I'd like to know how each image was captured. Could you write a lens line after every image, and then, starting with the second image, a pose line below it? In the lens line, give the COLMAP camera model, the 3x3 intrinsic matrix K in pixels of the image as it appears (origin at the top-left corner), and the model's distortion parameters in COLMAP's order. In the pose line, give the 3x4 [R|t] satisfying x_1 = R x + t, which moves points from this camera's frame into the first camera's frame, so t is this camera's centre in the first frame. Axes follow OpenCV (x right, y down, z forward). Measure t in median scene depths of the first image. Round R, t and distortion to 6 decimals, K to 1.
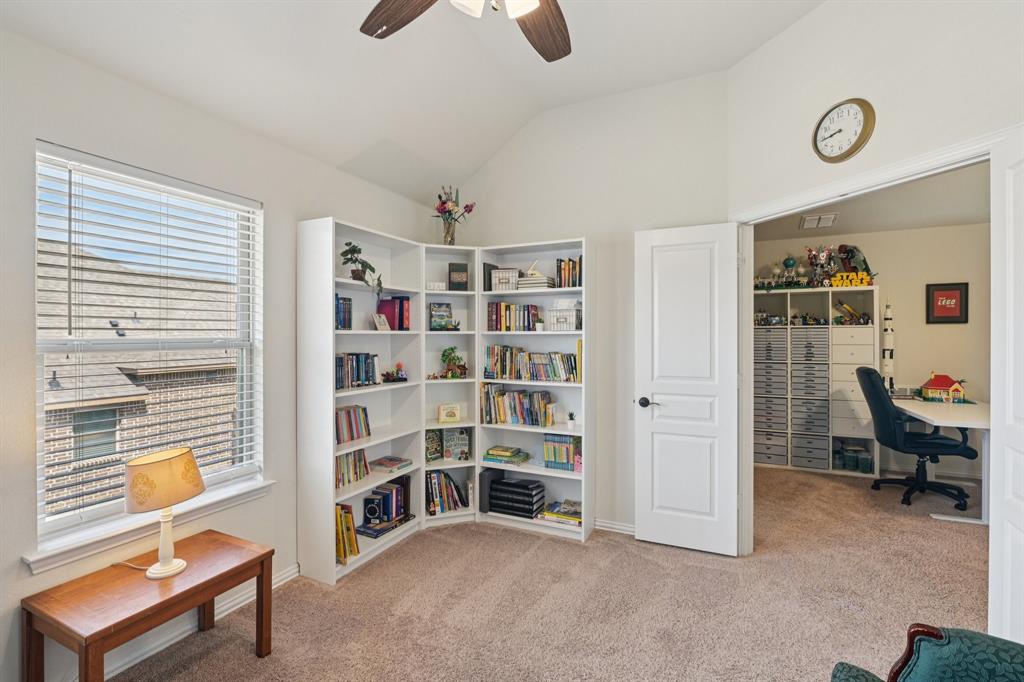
lens RADIAL K [[444.5, 0, 512.8], [0, 444.5, 339.7], [0, 0, 1]] dist [-0.010587, 0.000494]
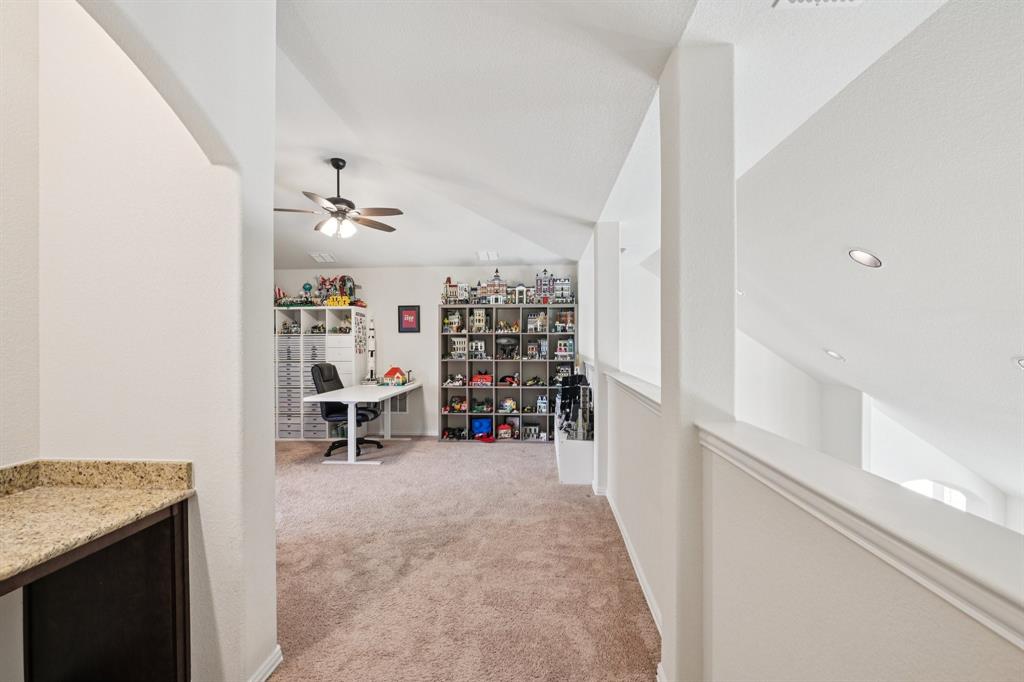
lens RADIAL K [[408.3, 0, 514.3], [0, 408.3, 341.7], [0, 0, 1]] dist [-0.007864, -0.000947]
pose [[0.929852, -0.004905, 0.367901, 0.772972], [0.007559, 0.999955, -0.005775, 0.003906], [-0.367856, 0.008151, 0.929847, -0.390100]]
